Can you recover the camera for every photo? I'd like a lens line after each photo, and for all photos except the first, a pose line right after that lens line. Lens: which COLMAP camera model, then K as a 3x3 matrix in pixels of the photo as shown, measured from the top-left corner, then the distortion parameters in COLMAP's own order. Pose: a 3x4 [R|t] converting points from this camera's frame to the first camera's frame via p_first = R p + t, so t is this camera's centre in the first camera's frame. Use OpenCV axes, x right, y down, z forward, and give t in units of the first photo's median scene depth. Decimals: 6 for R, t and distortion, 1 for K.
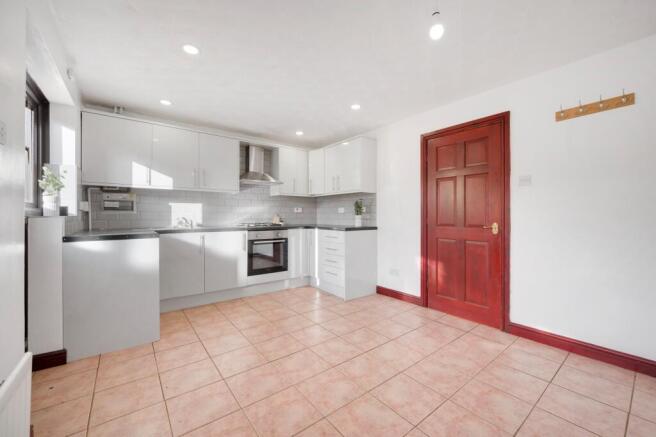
lens RADIAL K [[262.0, 0, 328.7], [0, 262.0, 215.5], [0, 0, 1]] dist [0.000088, 0.000389]
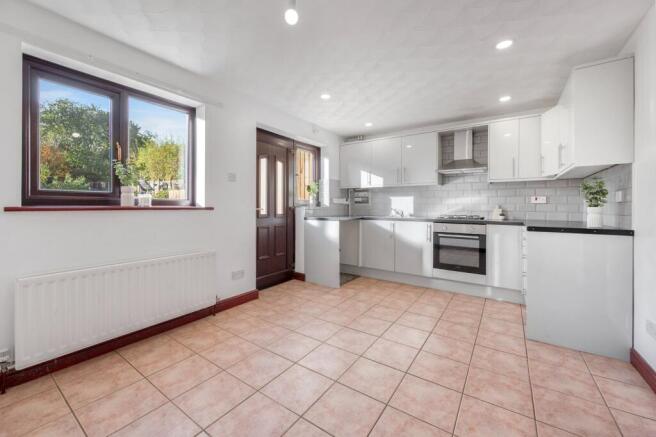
lens RADIAL K [[262.4, 0, 326.3], [0, 262.4, 207.4], [0, 0, 1]] dist [-0.001433, -0.000234]
pose [[0.298701, 0.003818, -0.954339, 0.514922], [-0.004507, 0.999986, 0.002590, 0.000631], [0.954336, 0.003528, 0.298714, 0.310400]]
